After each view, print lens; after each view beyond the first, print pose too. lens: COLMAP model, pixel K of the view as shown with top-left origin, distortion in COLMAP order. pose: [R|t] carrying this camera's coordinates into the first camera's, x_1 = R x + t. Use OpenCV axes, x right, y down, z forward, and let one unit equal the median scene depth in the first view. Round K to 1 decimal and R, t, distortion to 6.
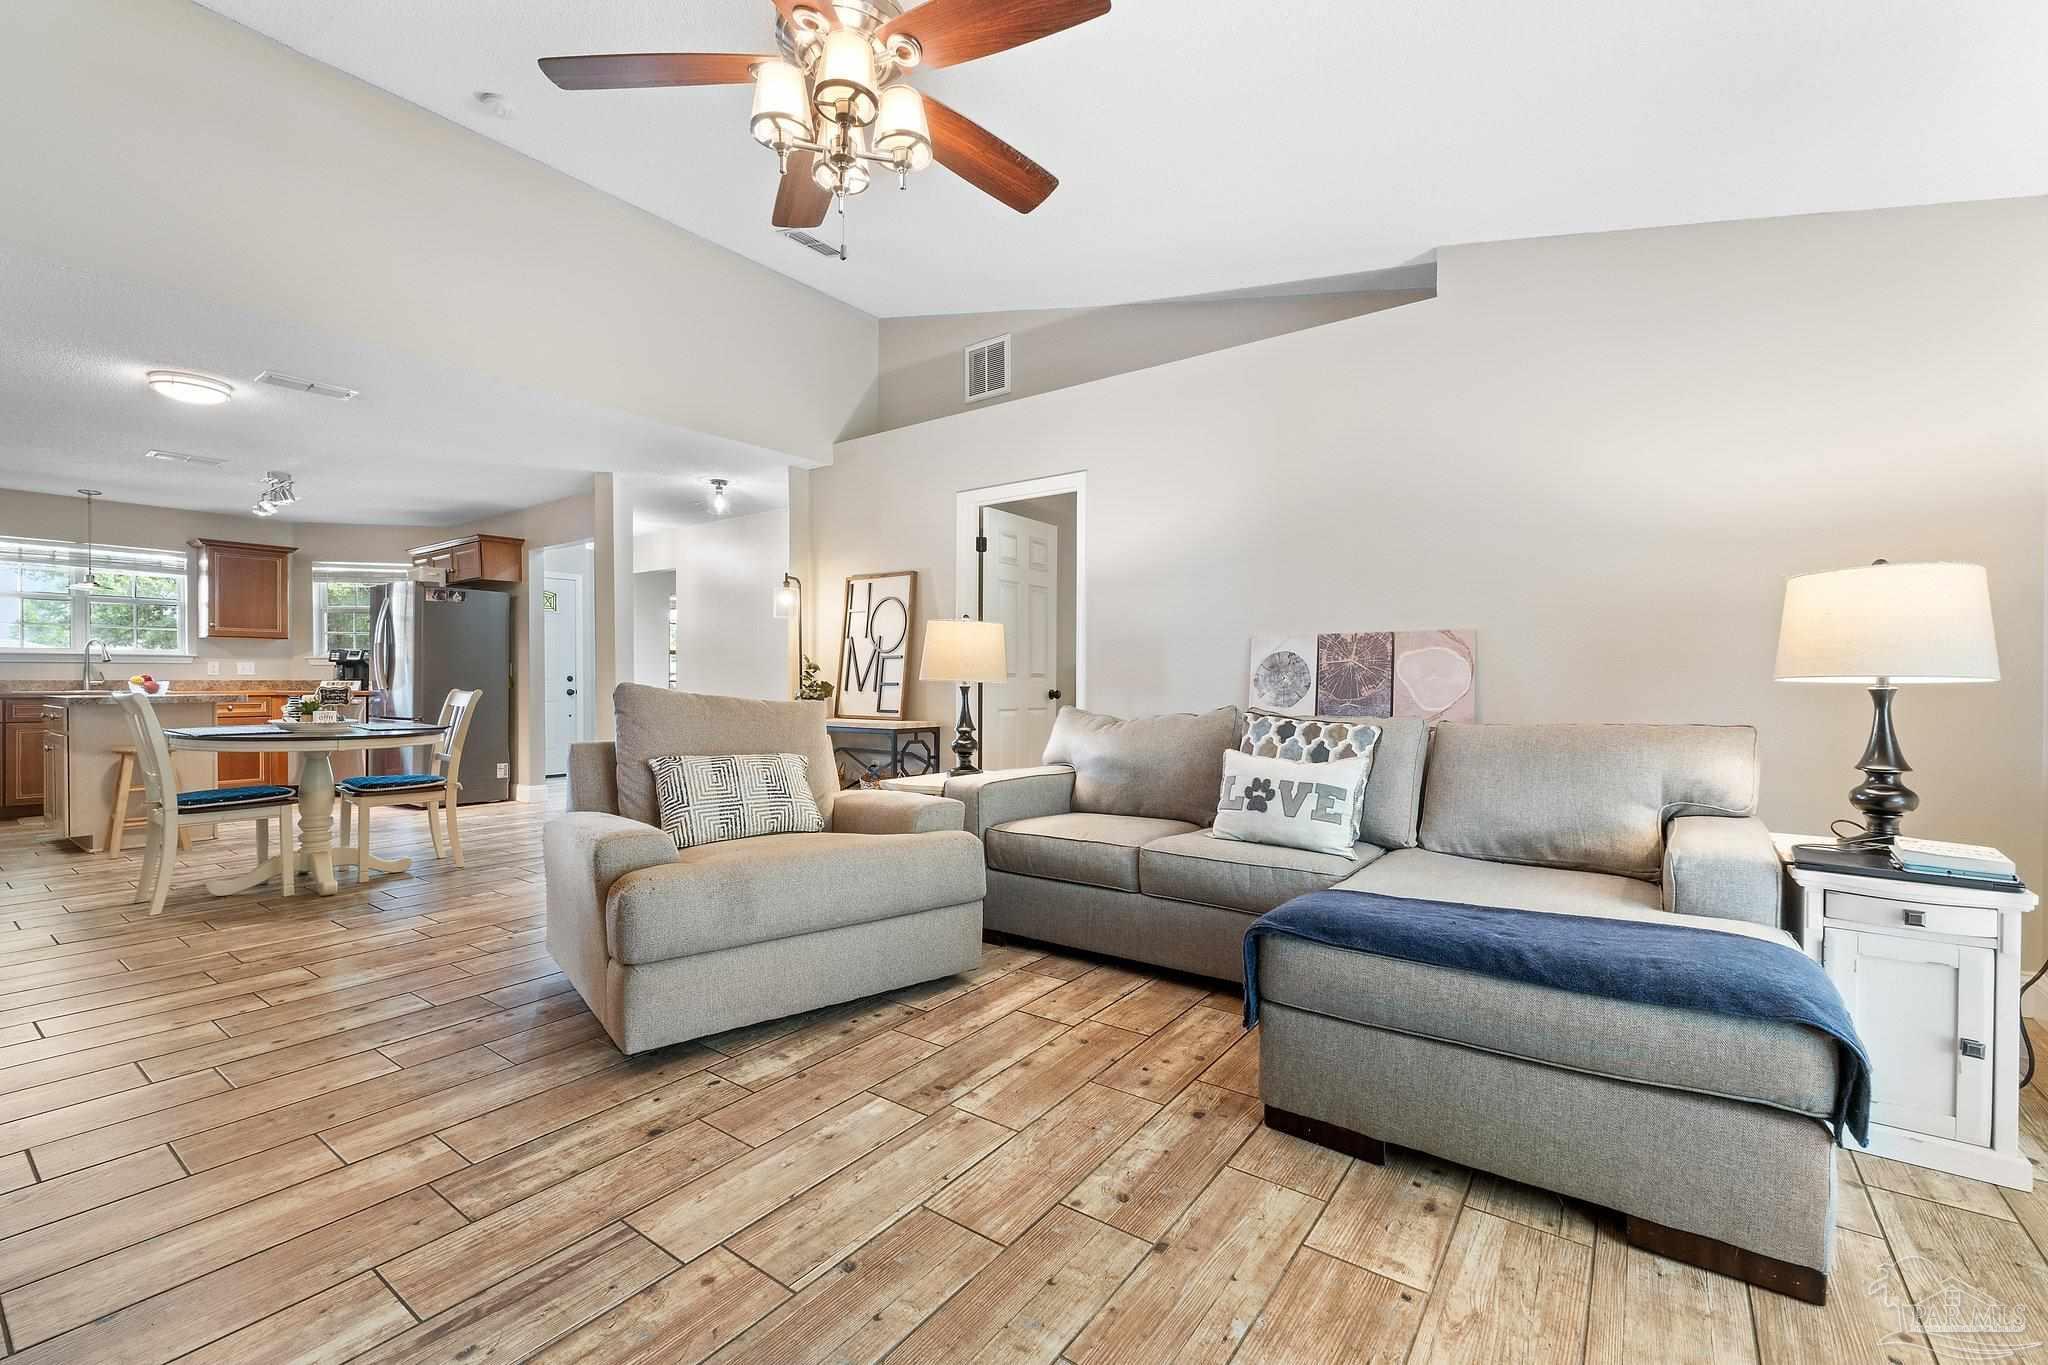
lens RADIAL K [[861.1, 0, 1027.4], [0, 861.1, 686.4], [0, 0, 1]] dist [0.006371, 0.000266]
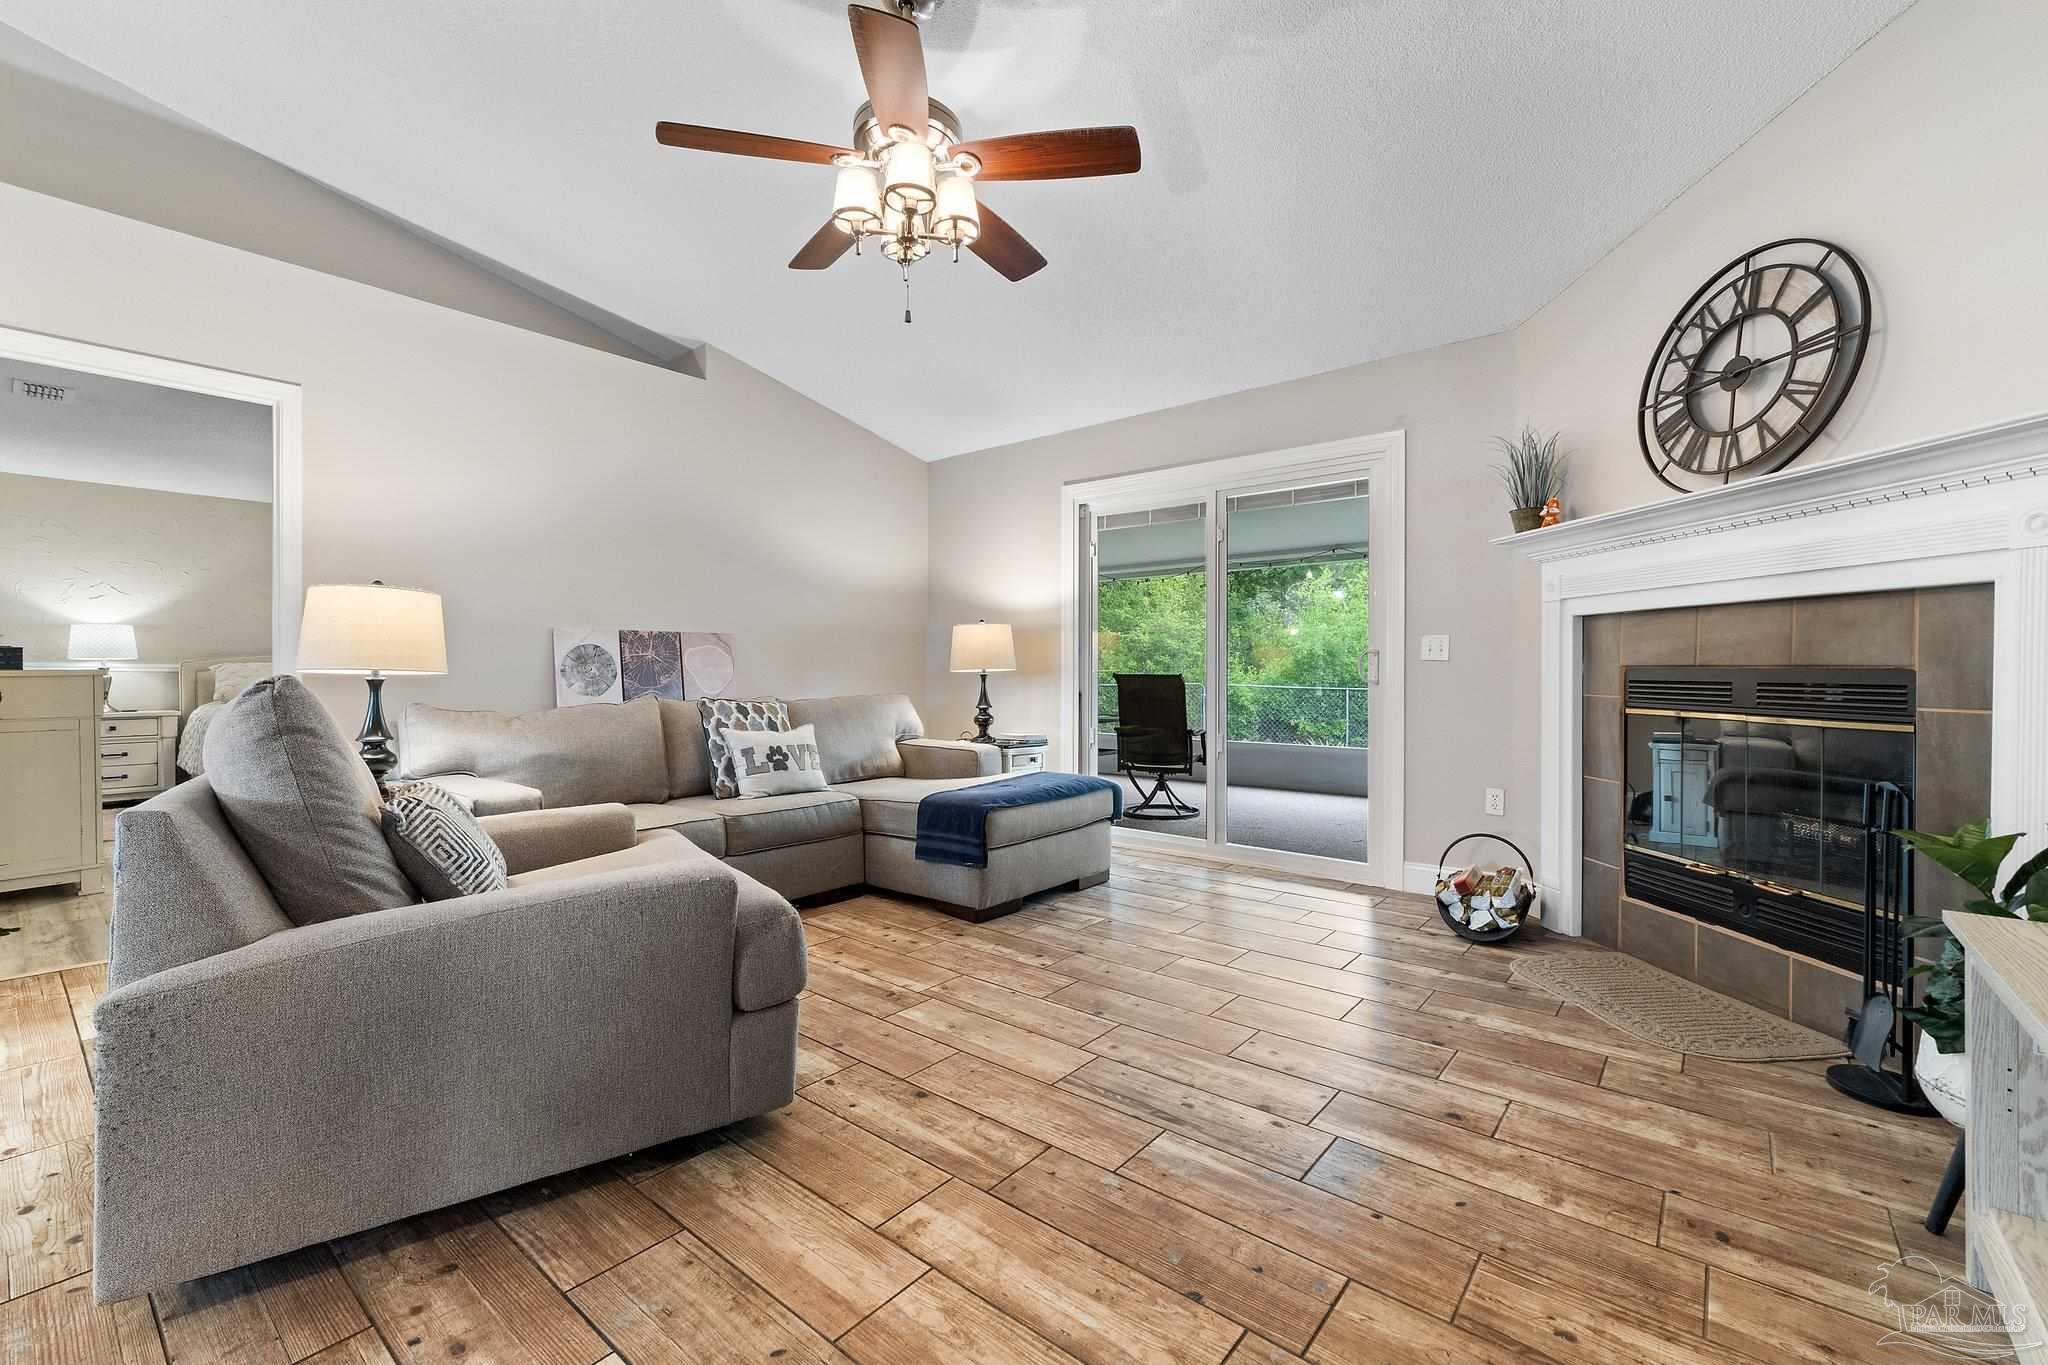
lens RADIAL K [[861.1, 0, 1023.3], [0, 861.1, 664.9], [0, 0, 1]] dist [0.006371, 0.000266]
pose [[0.057024, 0.007164, 0.998347, -0.786616], [0.007912, 0.999940, -0.007627, -0.001954], [-0.998341, 0.008334, 0.056964, 0.427816]]
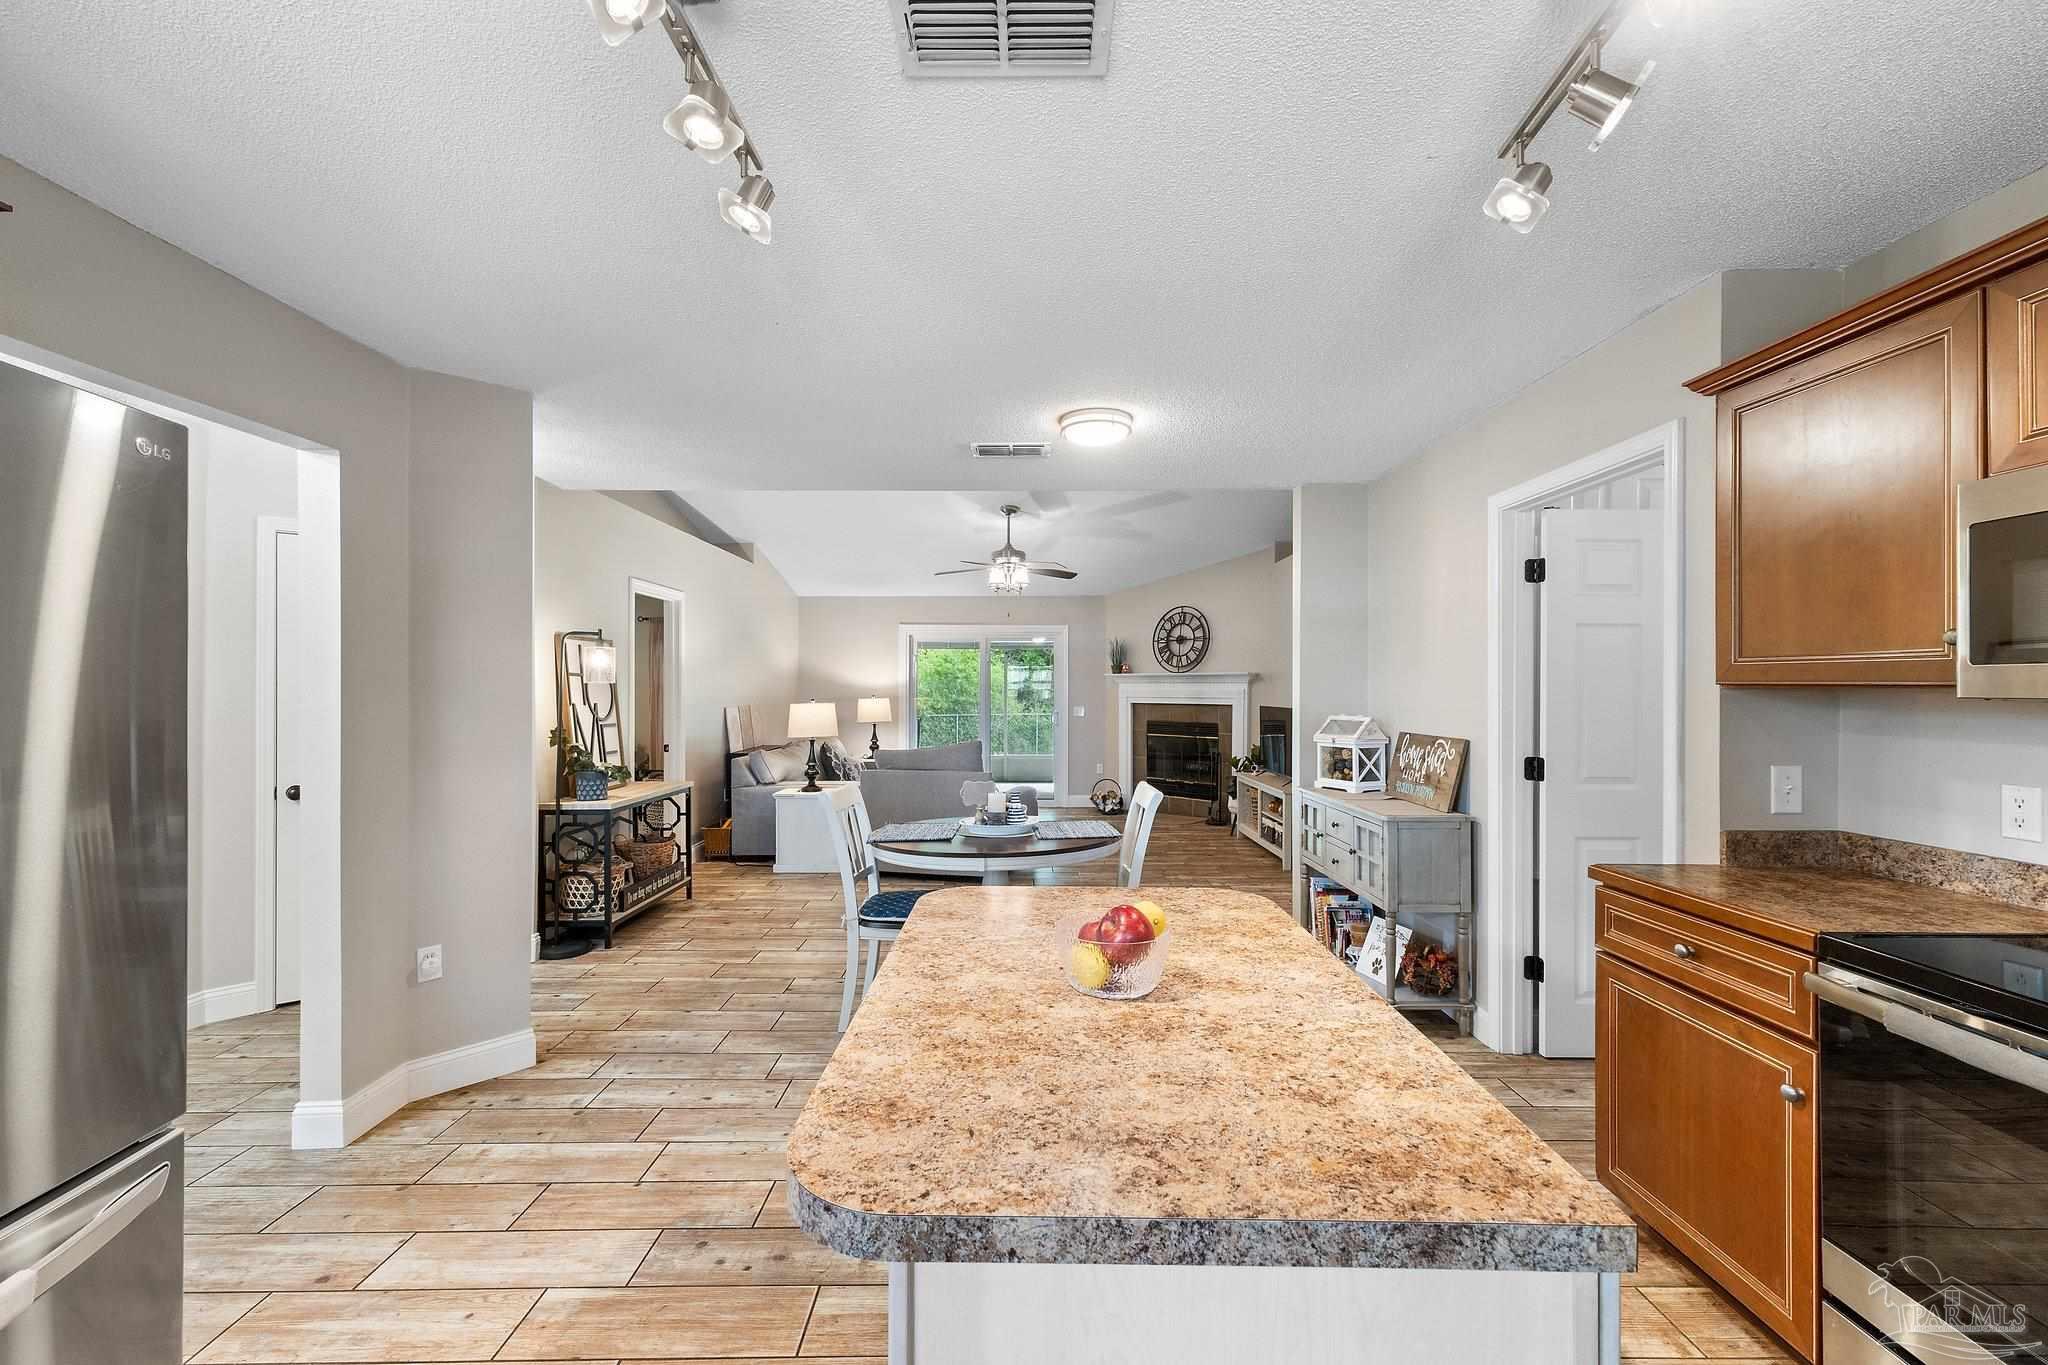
lens RADIAL K [[861.1, 0, 1013.2], [0, 861.1, 682.7], [0, 0, 1]] dist [0.006371, 0.000266]
pose [[-0.591435, 0.006548, 0.806326, -1.783757], [0.007674, 0.999967, -0.002492, -0.112815], [-0.806316, 0.004714, -0.591466, 1.760712]]
